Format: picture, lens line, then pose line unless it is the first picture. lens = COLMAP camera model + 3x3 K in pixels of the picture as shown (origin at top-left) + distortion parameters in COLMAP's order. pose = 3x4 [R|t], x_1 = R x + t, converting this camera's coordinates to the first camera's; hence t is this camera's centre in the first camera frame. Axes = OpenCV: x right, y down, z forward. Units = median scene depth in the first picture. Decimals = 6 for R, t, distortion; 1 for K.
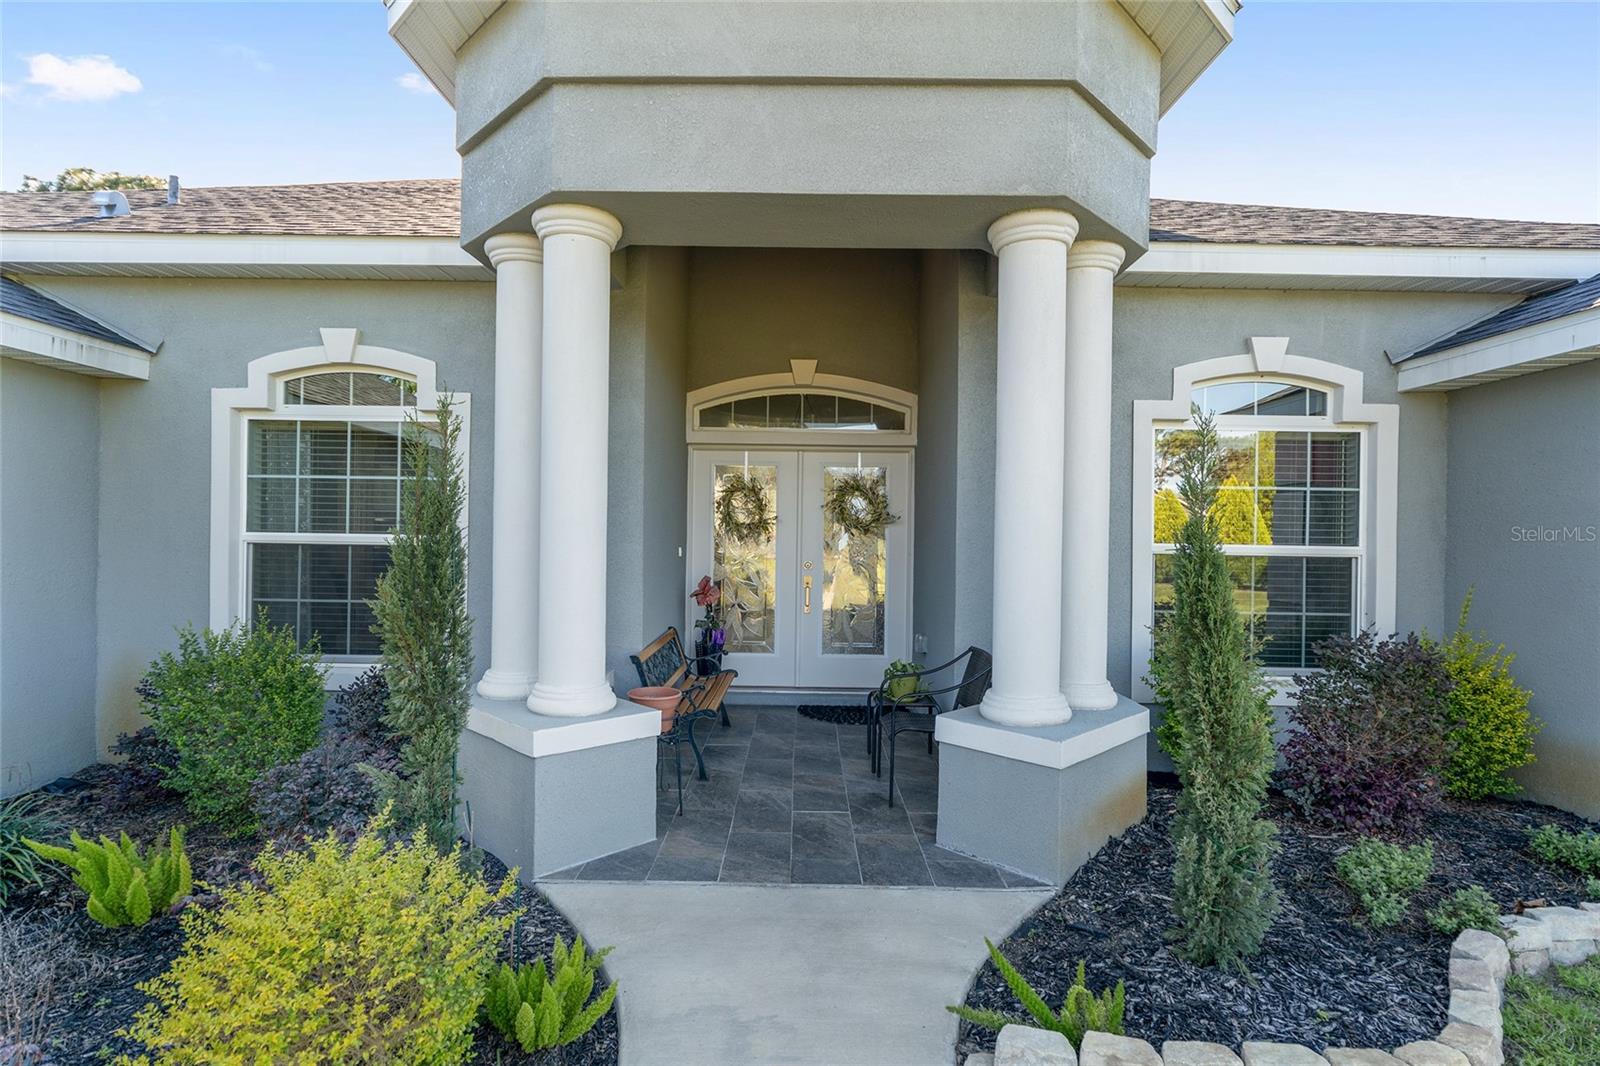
lens RADIAL K [[819.0, 0, 794.0], [0, 819.0, 532.2], [0, 0, 1]] dist [-0.002903, 0.000458]
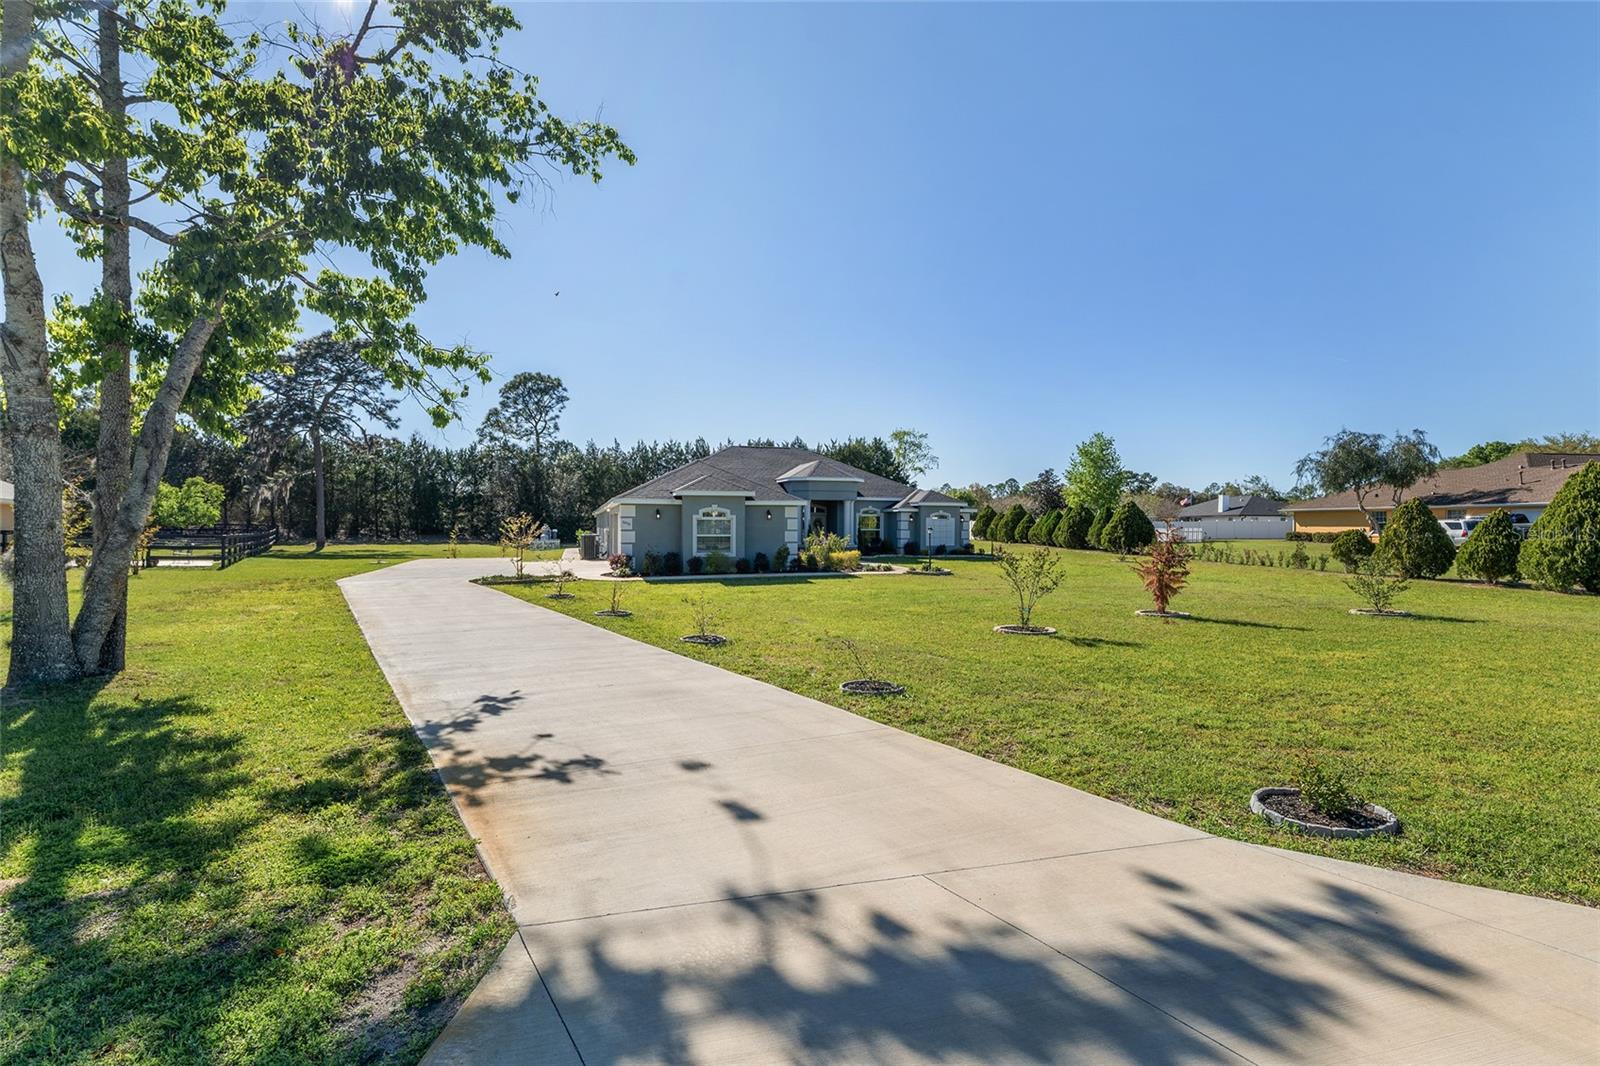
lens RADIAL K [[754.6, 0, 804.3], [0, 754.6, 538.2], [0, 0, 1]] dist [0.000304, 0.001168]
pose [[0.954970, -0.015197, 0.296312, -2.450228], [0.009146, 0.999721, 0.021797, -0.069009], [-0.296561, -0.018105, 0.954842, -6.392107]]
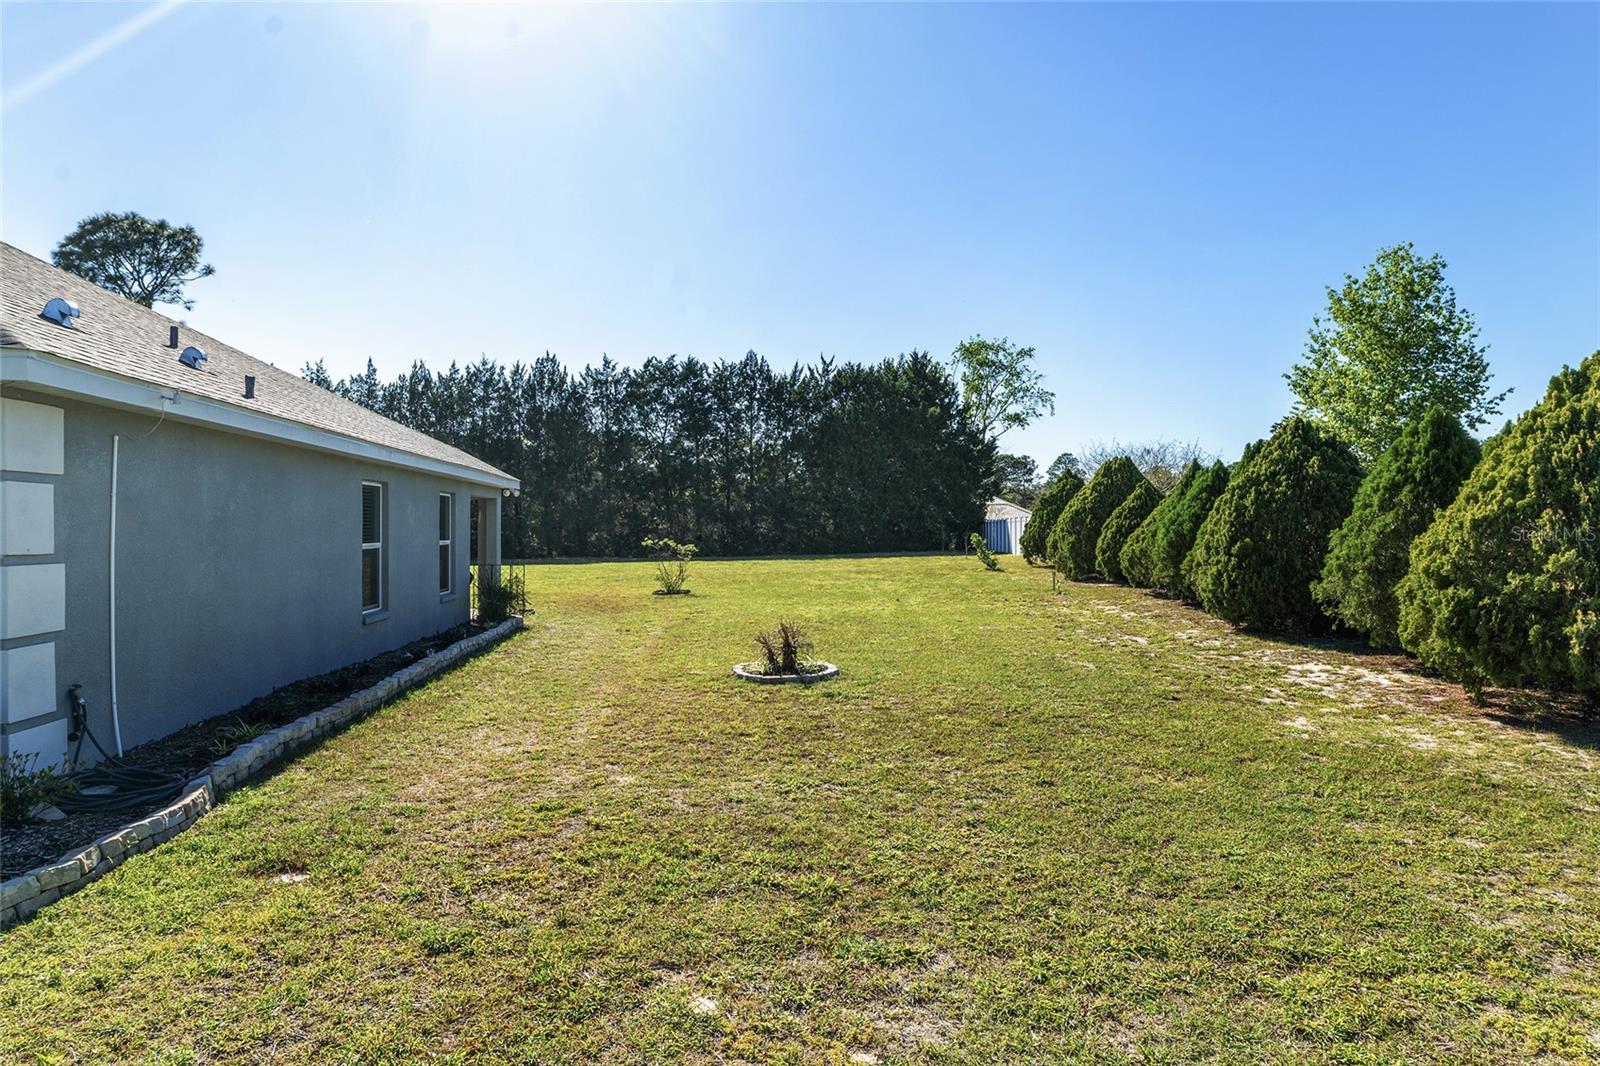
lens RADIAL K [[978.4, 0, 790.7], [0, 978.4, 546.5], [0, 0, 1]] dist [0.002814, -0.006542]
pose [[0.993429, -0.014751, 0.113492, 2.289203], [0.012391, 0.999693, 0.021470, 0.010320], [-0.113774, -0.019923, 0.993307, -0.499012]]
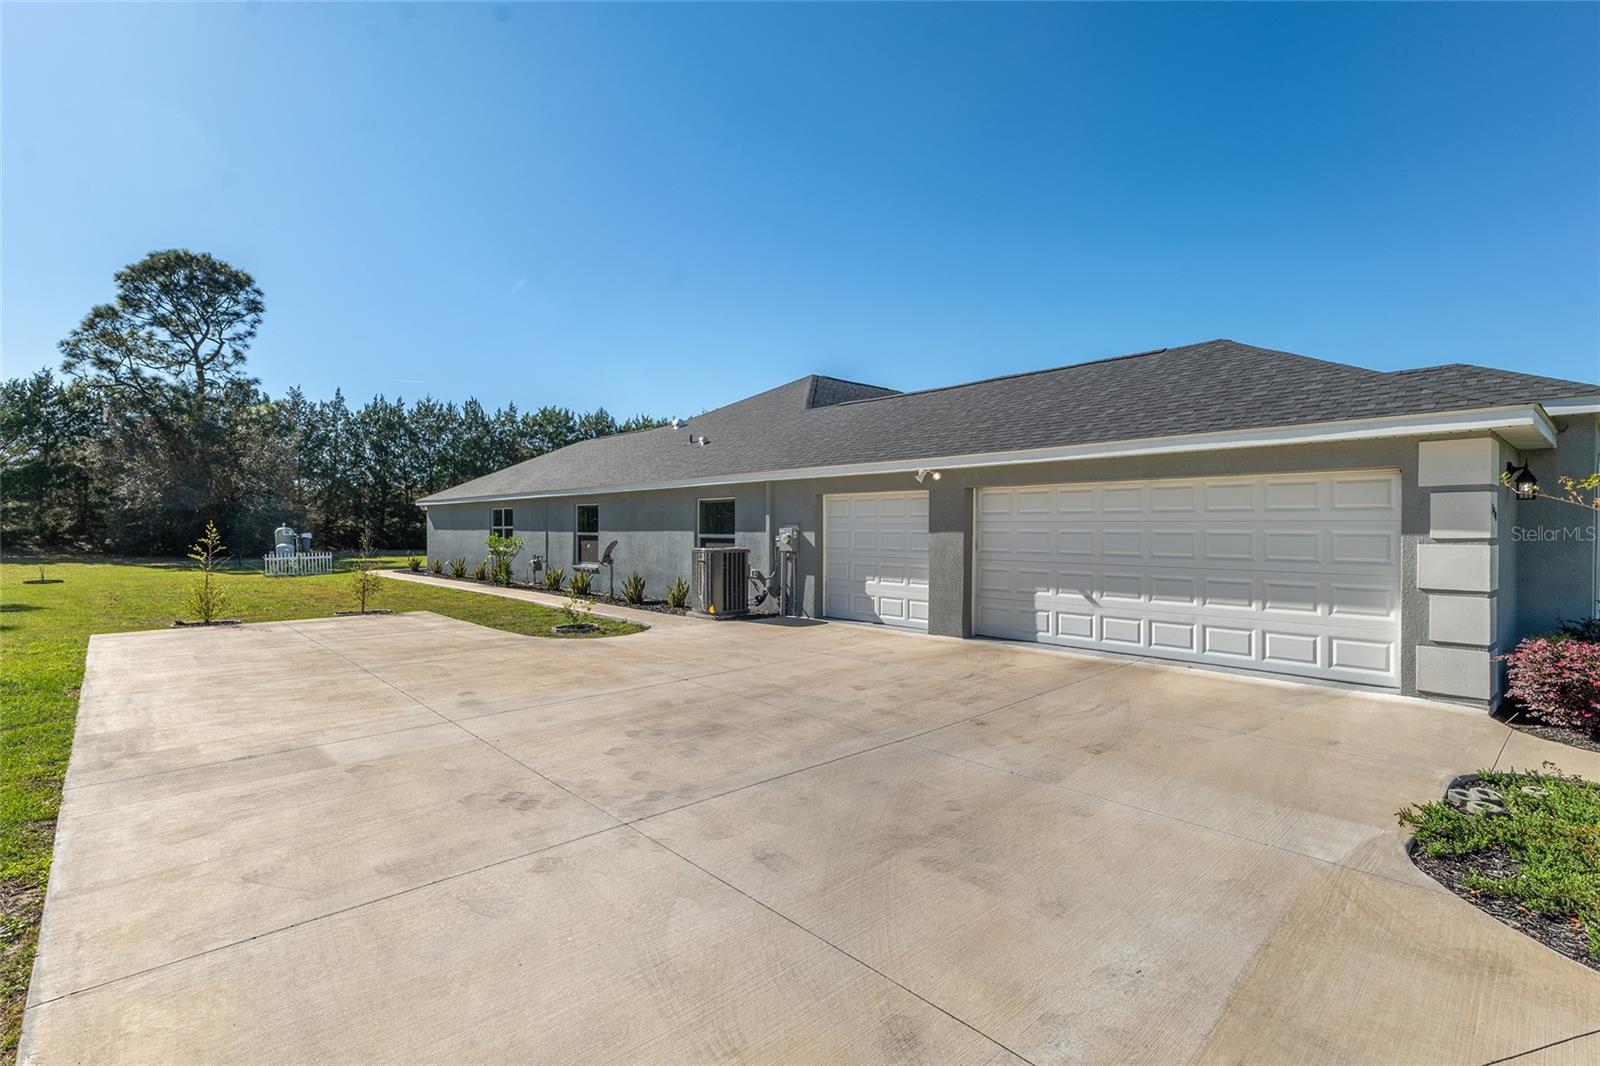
lens RADIAL K [[754.6, 0, 798.7], [0, 754.6, 536.7], [0, 0, 1]] dist [0.000304, 0.001168]
pose [[0.741463, -0.016786, 0.670784, -3.818476], [0.004249, 0.999784, 0.020322, -0.060701], [-0.670980, -0.012218, 0.741374, -1.110209]]
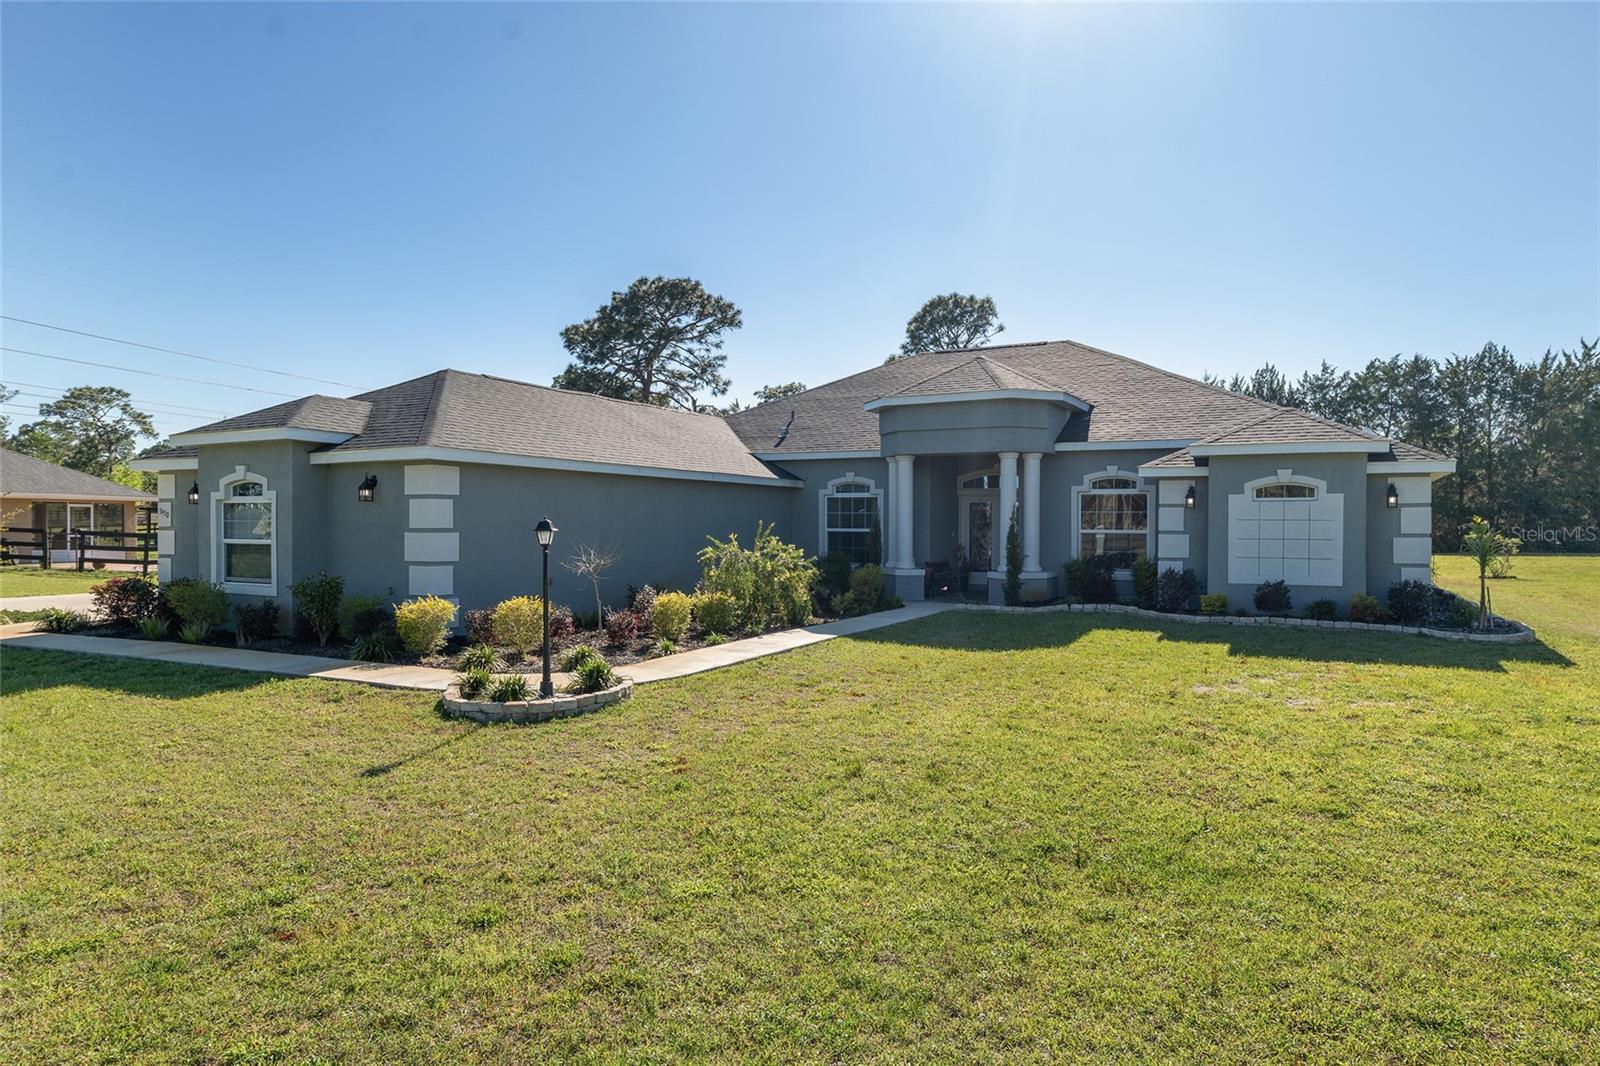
lens RADIAL K [[978.4, 0, 789.5], [0, 978.4, 549.5], [0, 0, 1]] dist [0.002814, -0.006542]
pose [[0.883623, 0.002364, -0.468193, 1.210836], [0.008974, 0.999718, 0.021983, -0.003346], [0.468112, -0.023627, 0.883353, -2.898967]]
